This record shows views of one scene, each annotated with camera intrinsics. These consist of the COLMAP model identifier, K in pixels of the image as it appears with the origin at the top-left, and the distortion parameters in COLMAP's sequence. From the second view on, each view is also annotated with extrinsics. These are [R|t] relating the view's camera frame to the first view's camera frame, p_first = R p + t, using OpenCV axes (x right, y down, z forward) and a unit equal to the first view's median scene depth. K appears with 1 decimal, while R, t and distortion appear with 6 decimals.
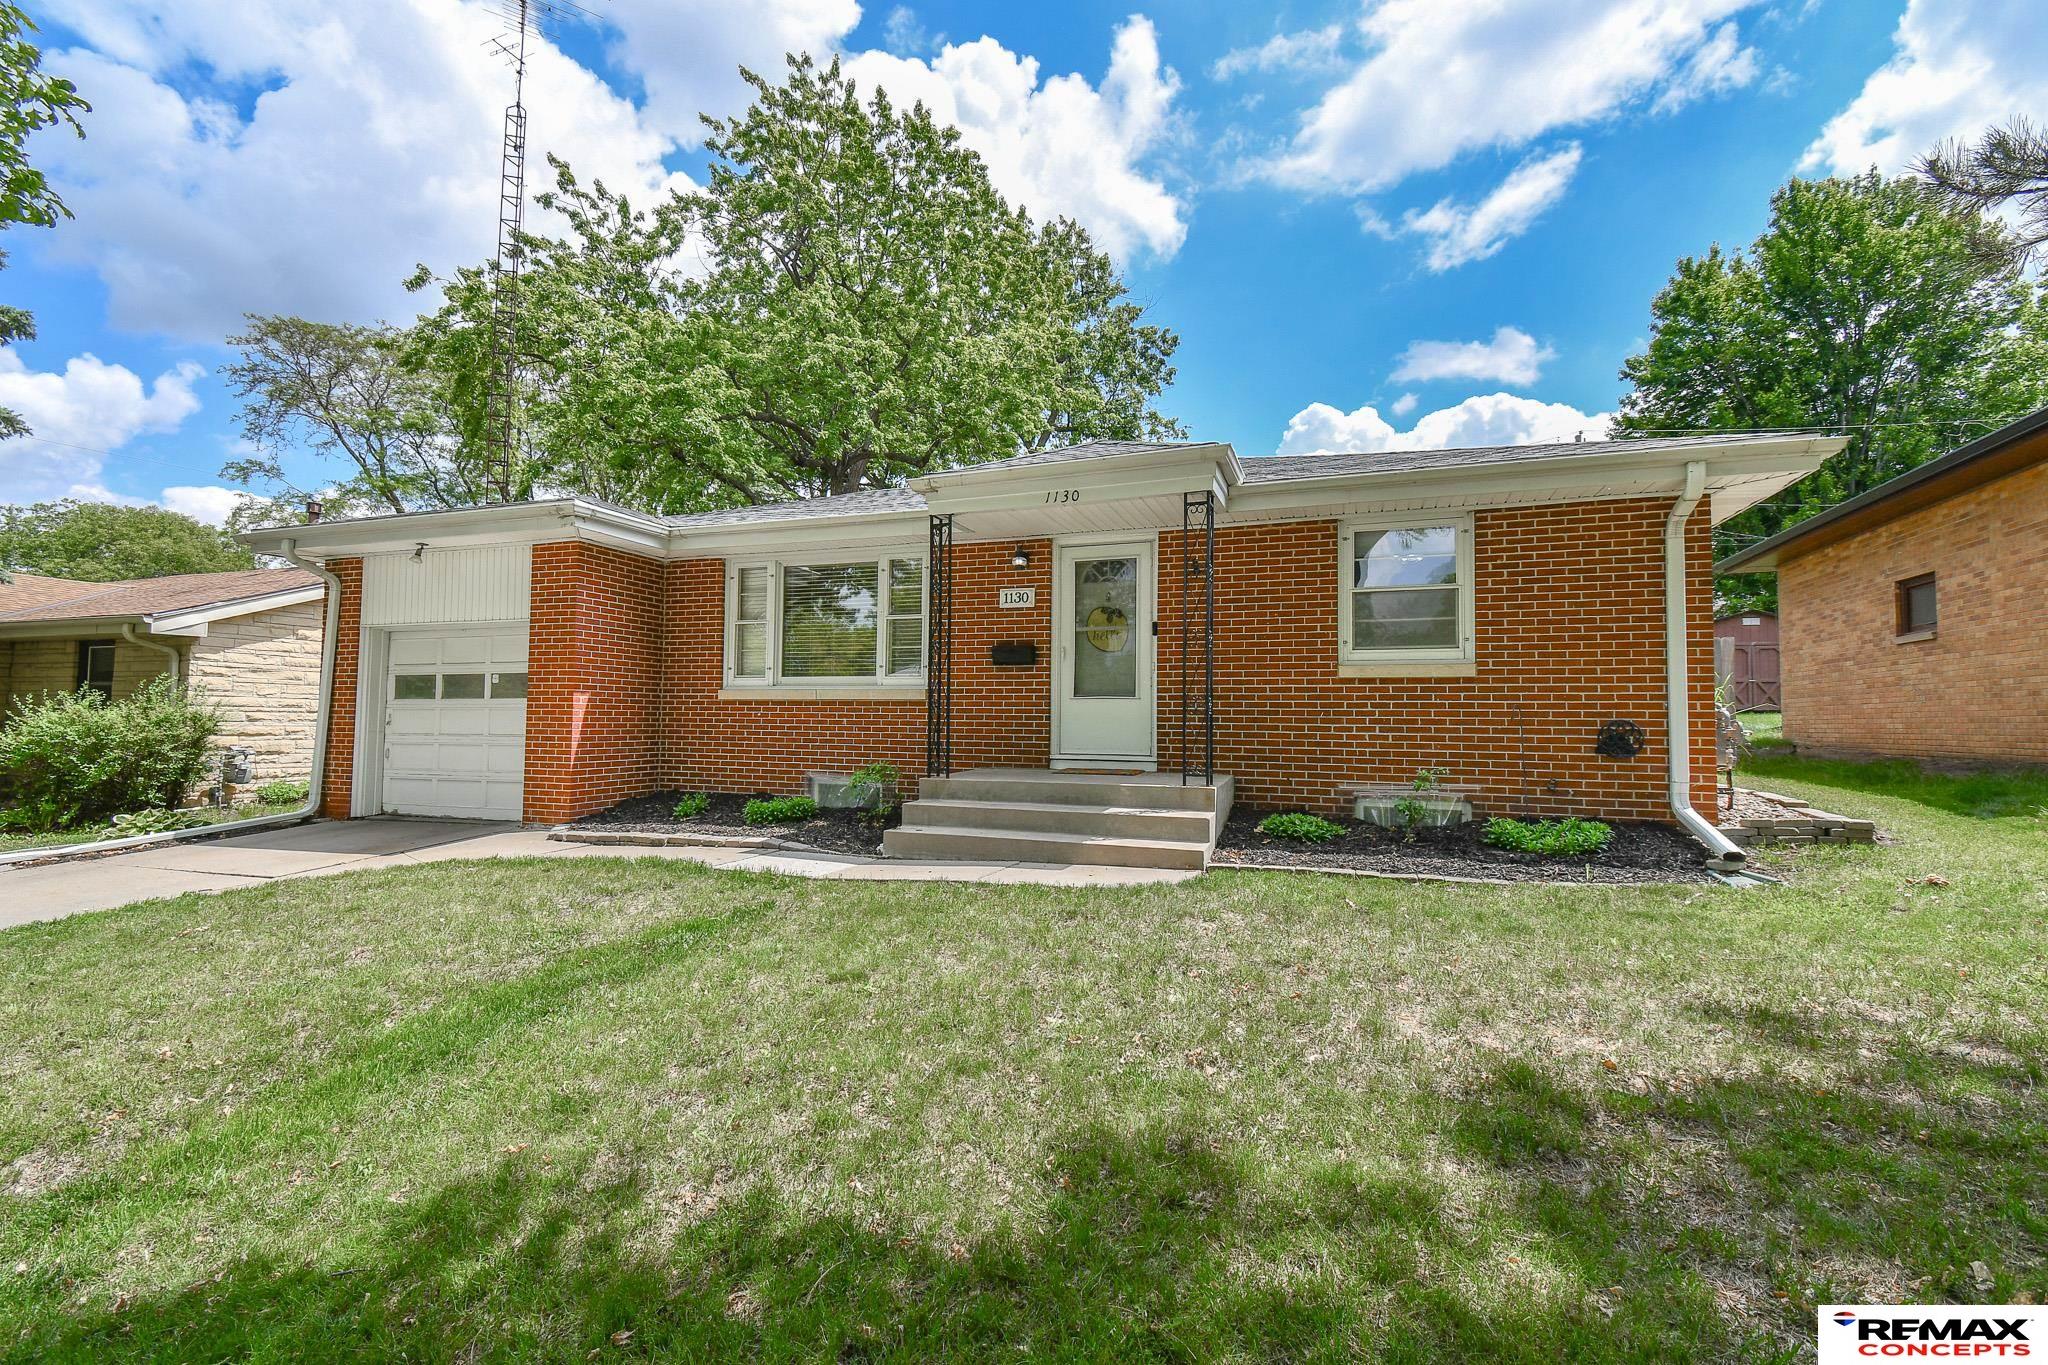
lens RADIAL K [[880.8, 0, 1024.0], [0, 880.8, 682.5], [0, 0, 1]] dist [0.041270, -0.022066]
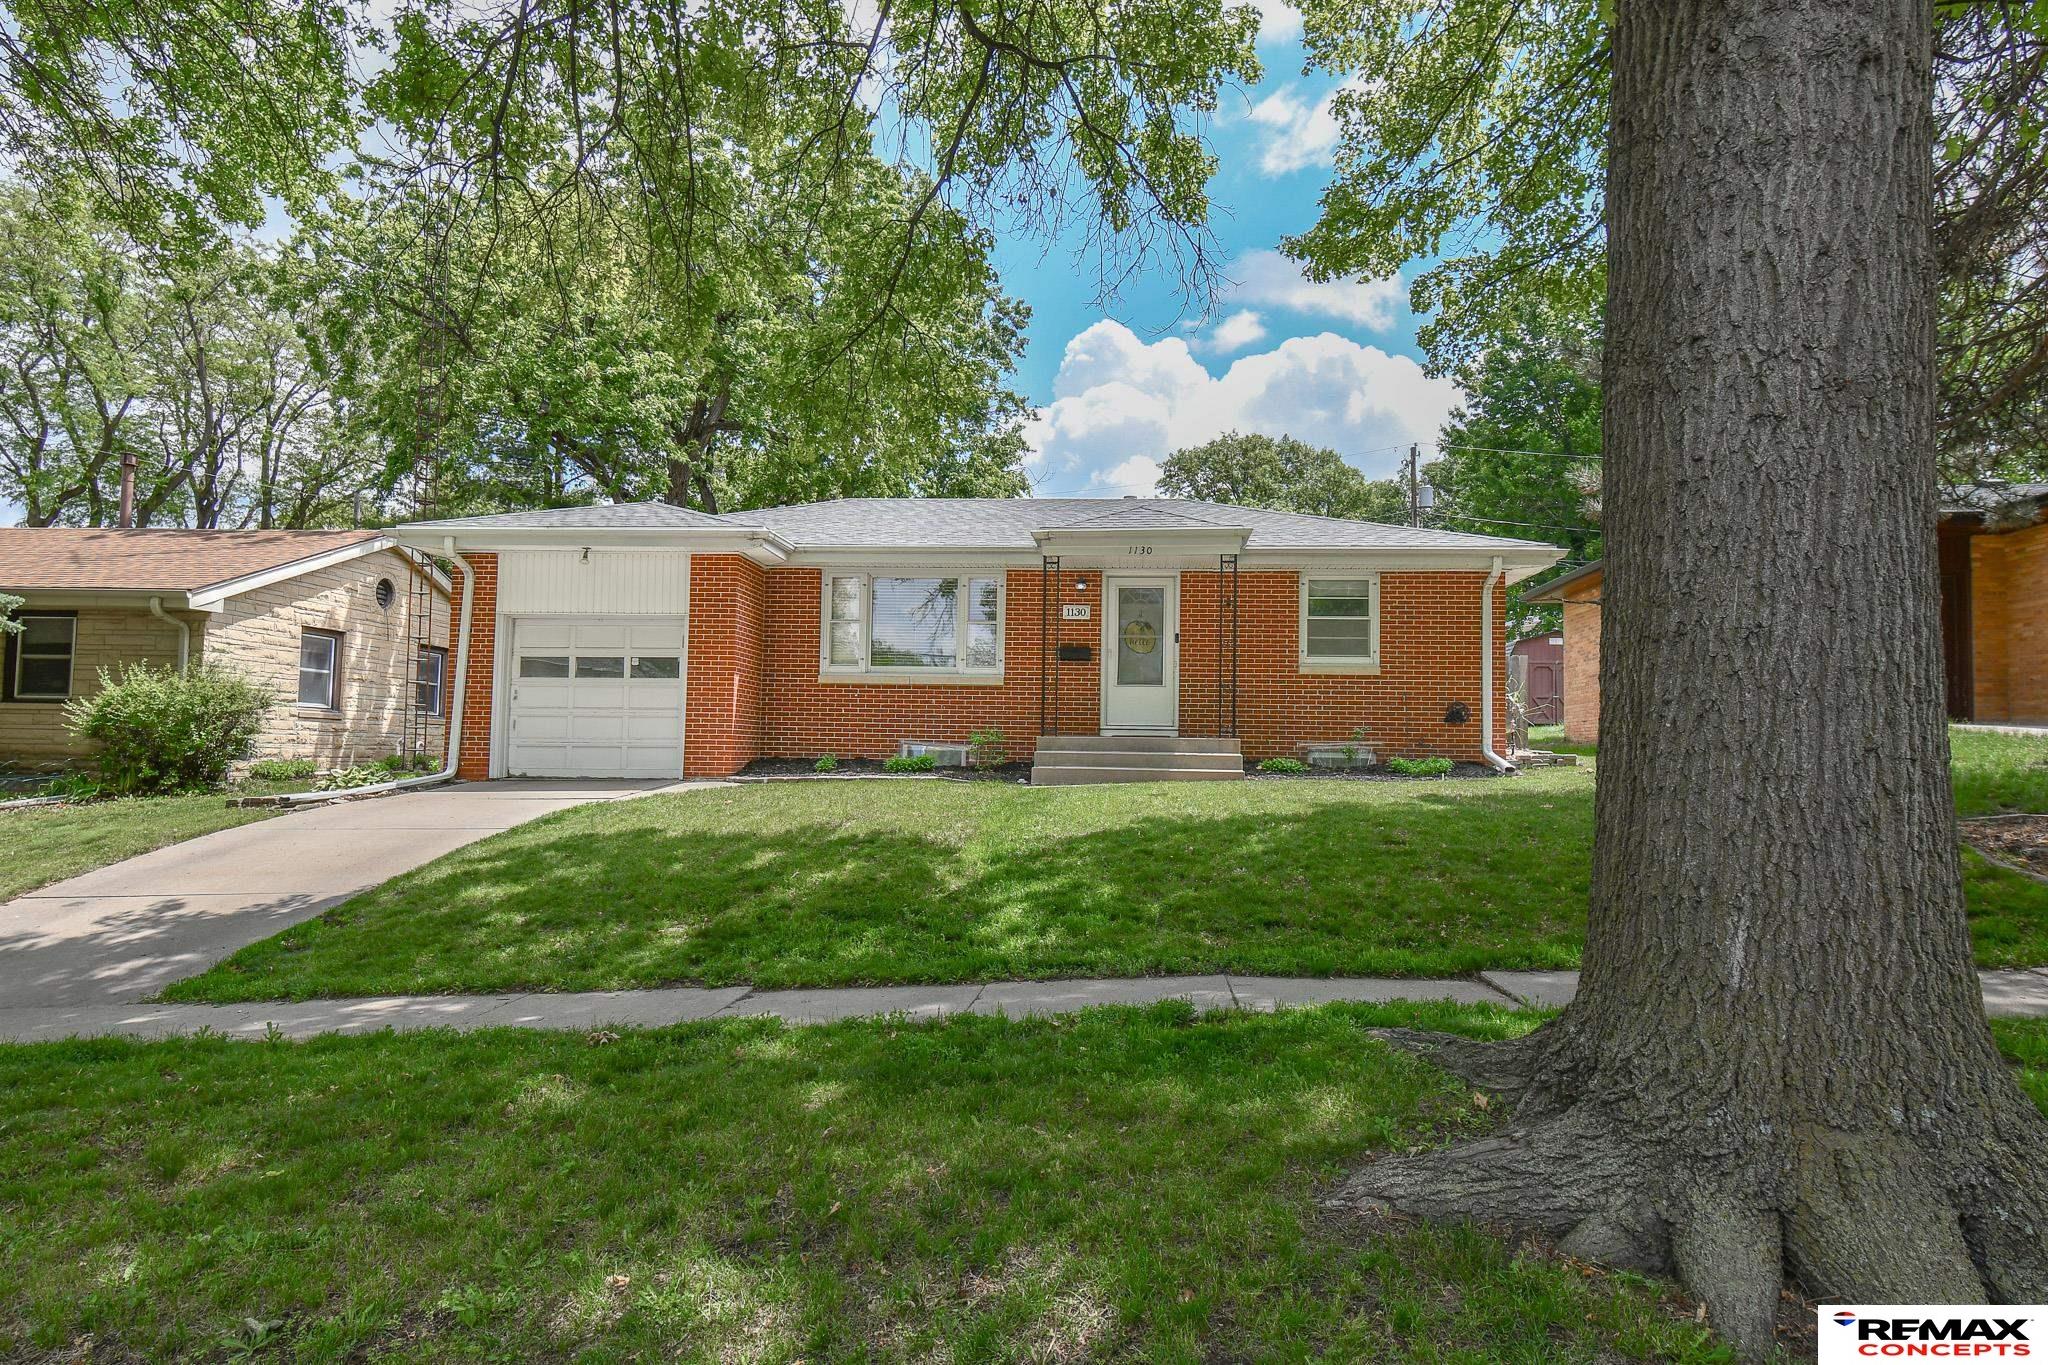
lens RADIAL K [[1236.7, 0, 1024.0], [0, 1236.7, 682.5], [0, 0, 1]] dist [0.052155, 0.000944]
pose [[0.964795, 0.021279, 0.262139, -0.533801], [-0.018449, 0.999742, -0.013255, 0.036986], [-0.262354, 0.007952, 0.964939, -0.760841]]
